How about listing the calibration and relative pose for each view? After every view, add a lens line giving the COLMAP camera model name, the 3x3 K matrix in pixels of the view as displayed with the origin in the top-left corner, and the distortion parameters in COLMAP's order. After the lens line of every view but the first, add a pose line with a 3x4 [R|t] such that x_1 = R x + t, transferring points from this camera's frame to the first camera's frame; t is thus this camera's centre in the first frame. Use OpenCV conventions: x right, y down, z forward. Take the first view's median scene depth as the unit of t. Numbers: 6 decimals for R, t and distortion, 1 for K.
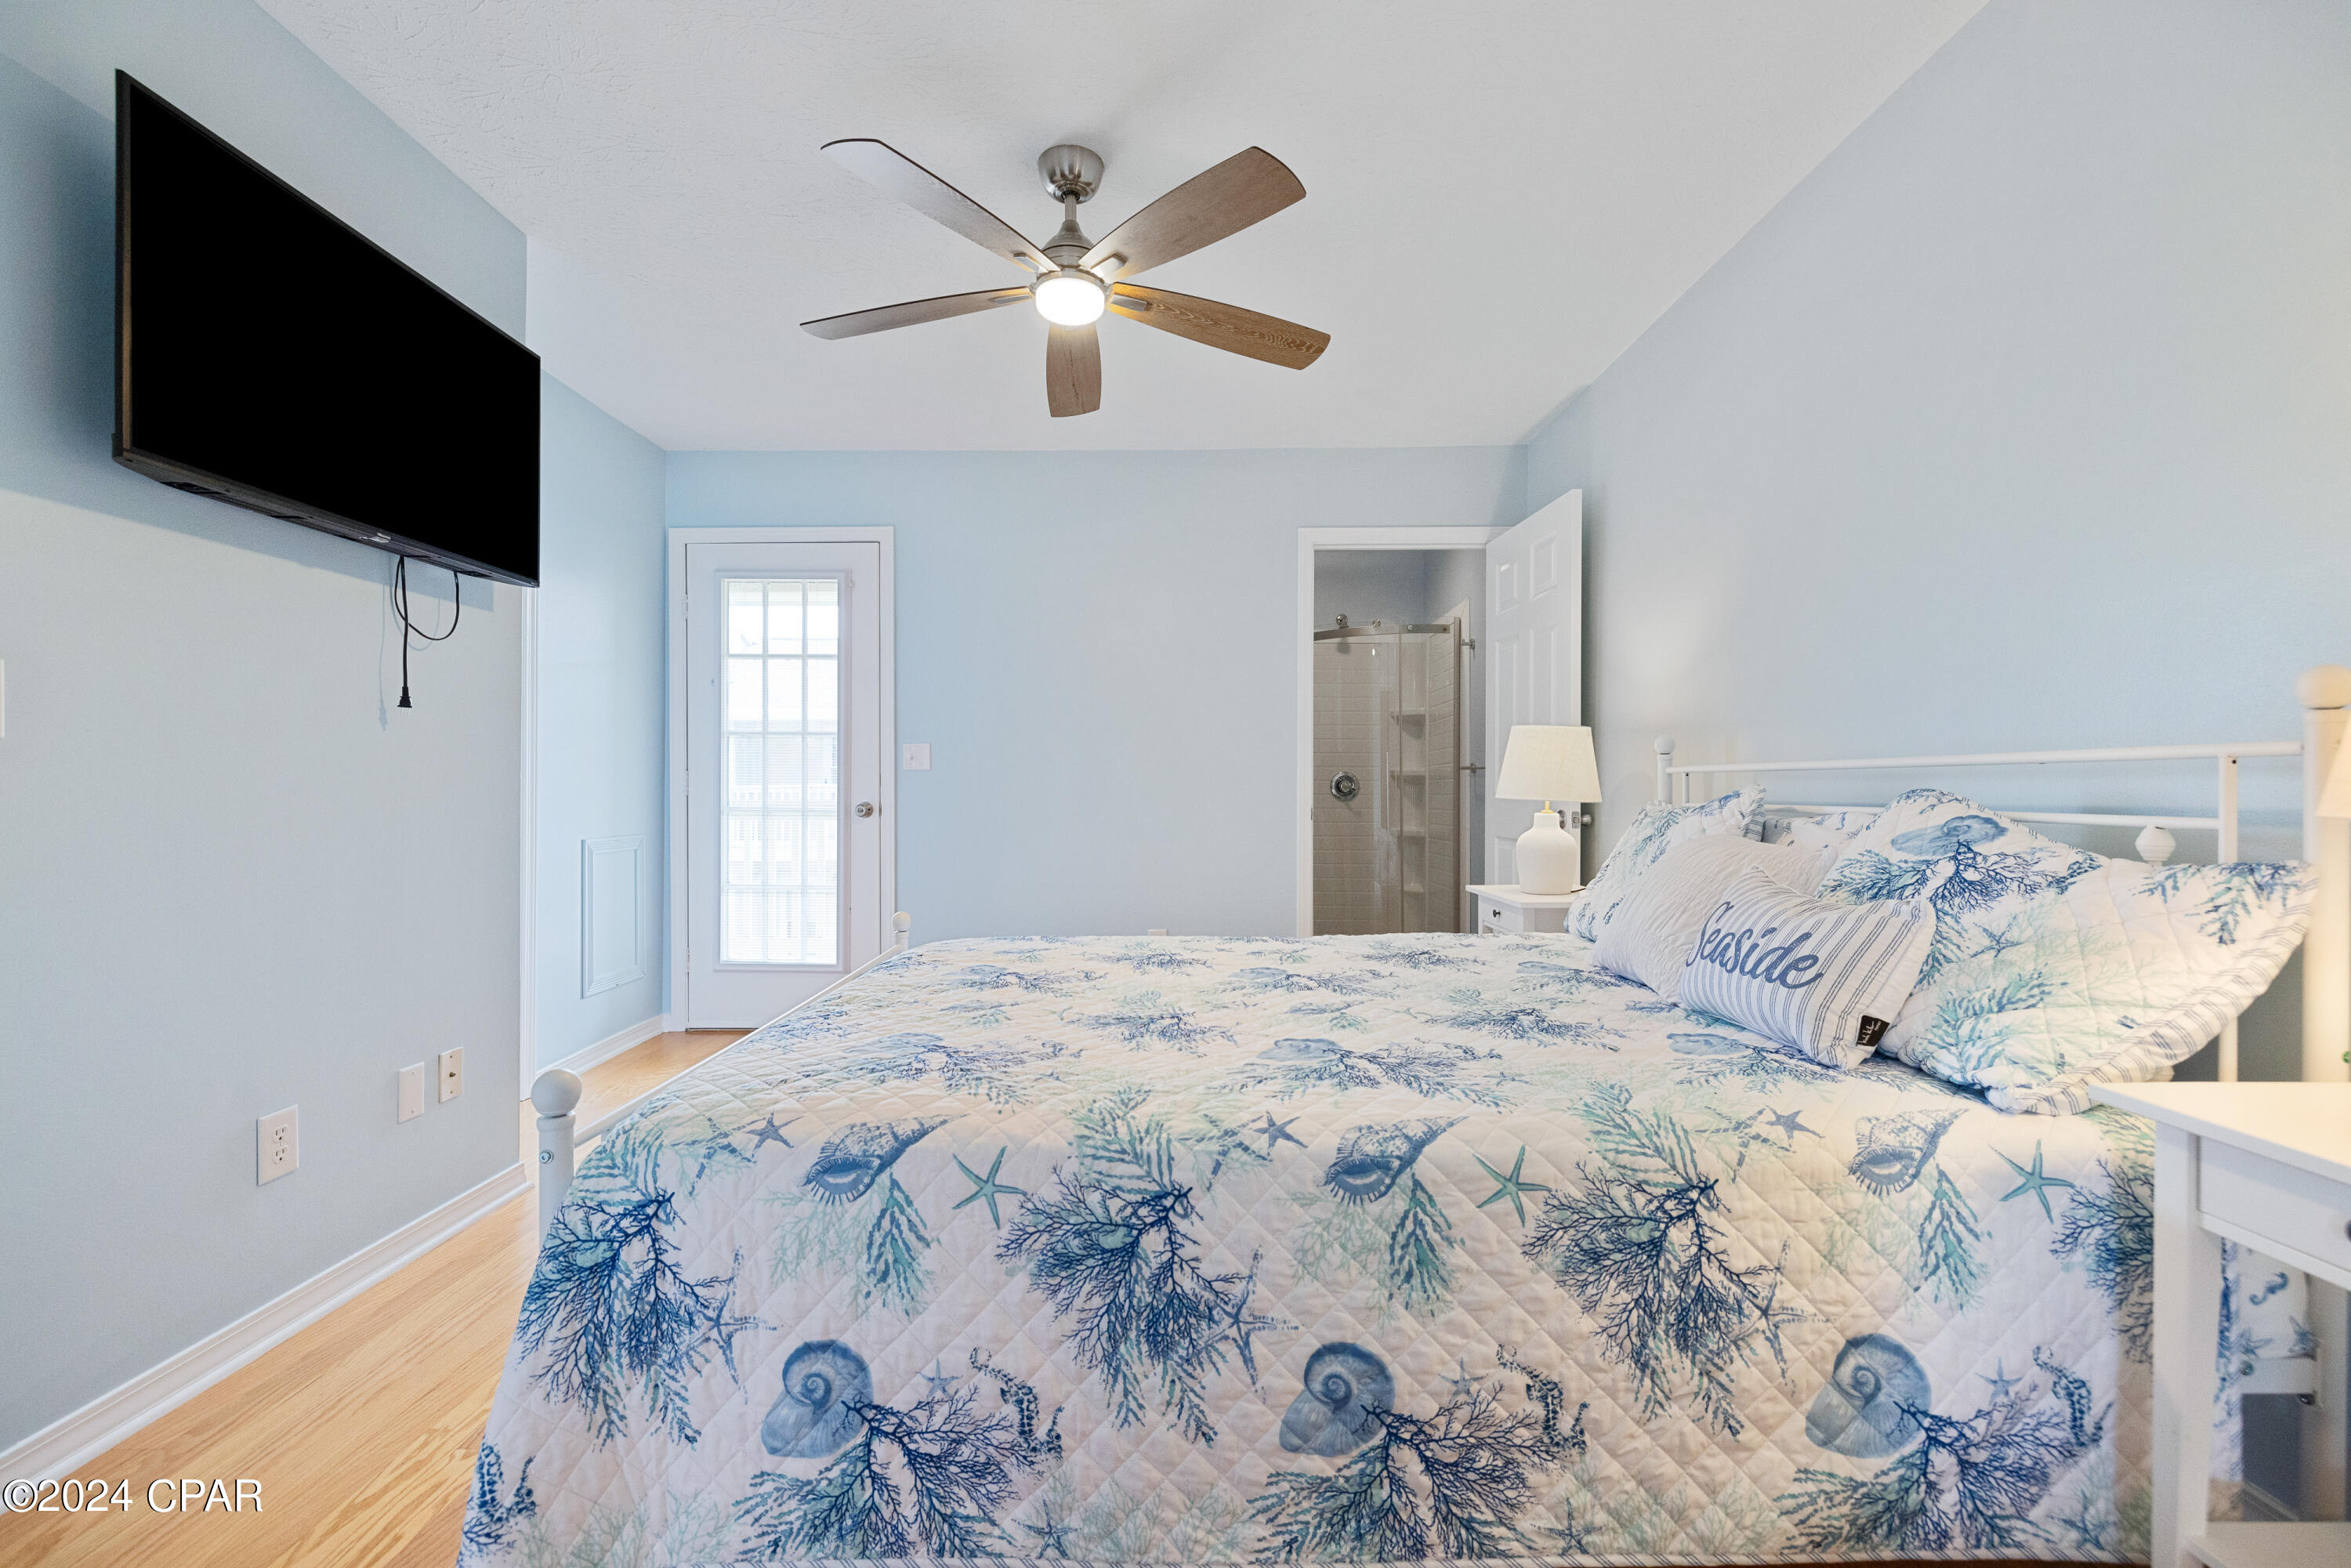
lens RADIAL K [[1004.9, 0, 1164.9], [0, 1004.9, 773.7], [0, 0, 1]] dist [-0.000330, -0.000094]
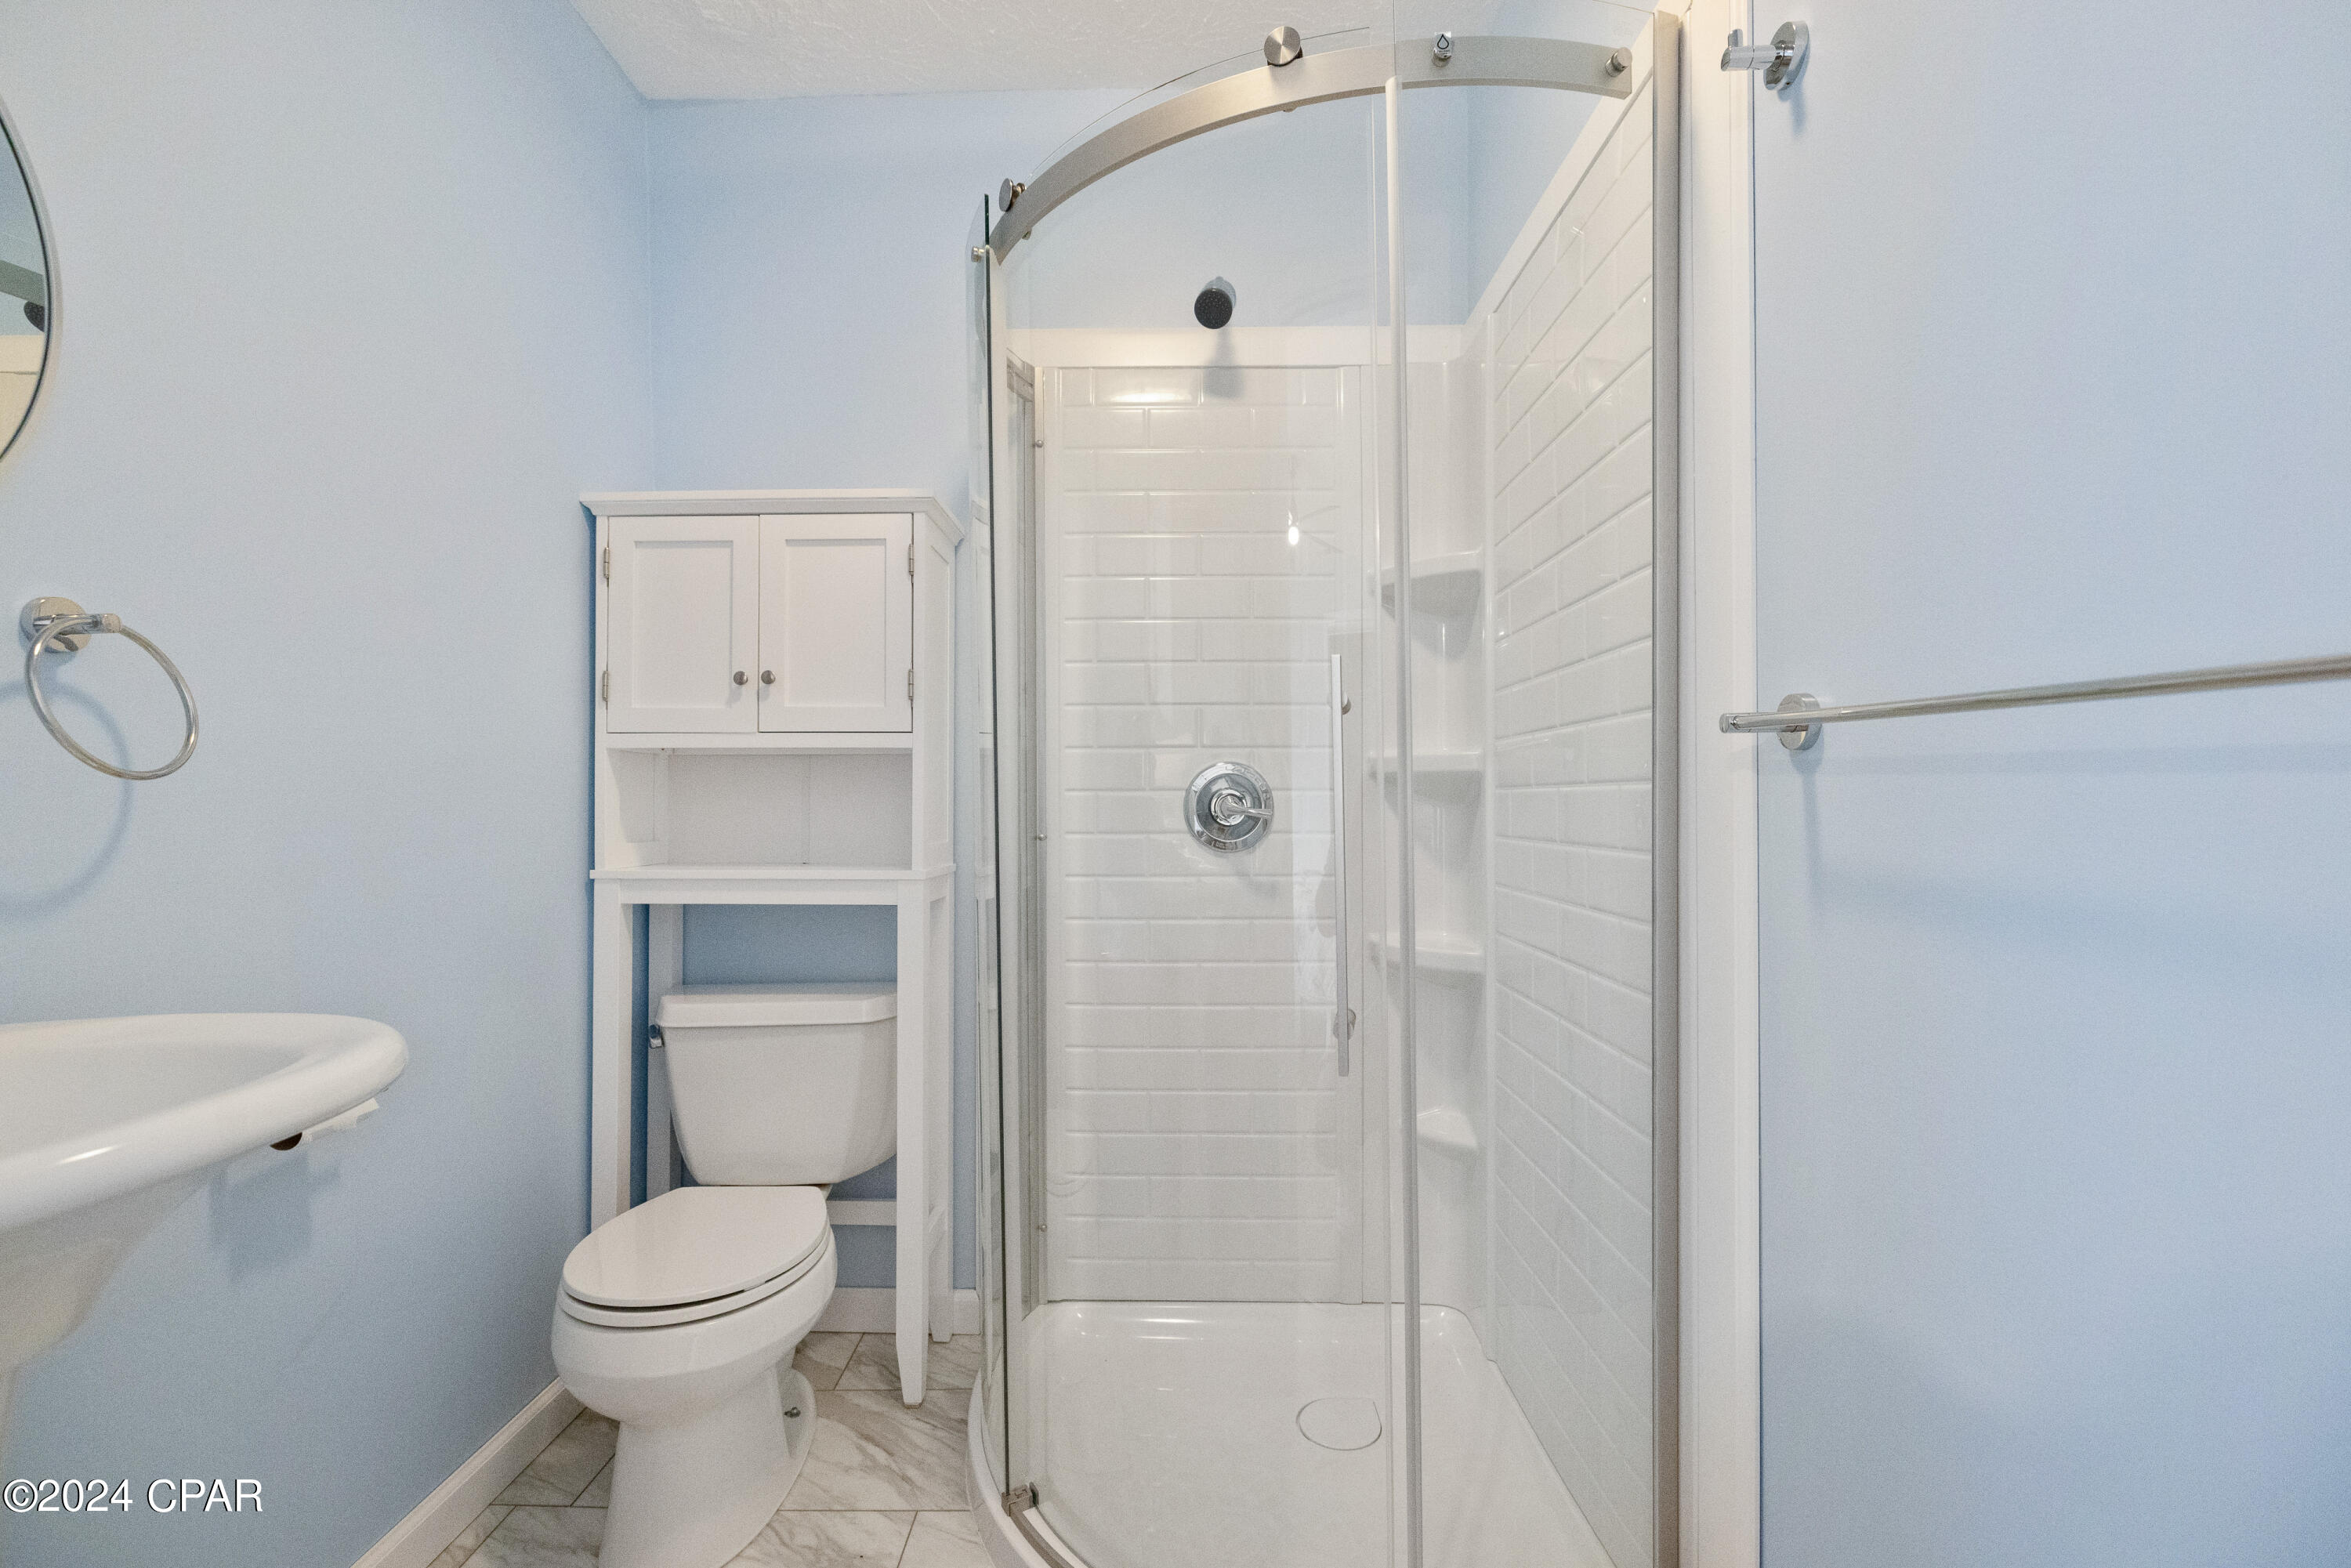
lens RADIAL K [[1004.9, 0, 1164.9], [0, 1004.9, 773.7], [0, 0, 1]] dist [-0.000330, -0.000094]
pose [[0.999780, -0.003747, -0.020615, 0.166389], [0.003616, 0.999973, -0.006350, 0.004401], [0.020639, 0.006275, 0.999767, 0.685572]]
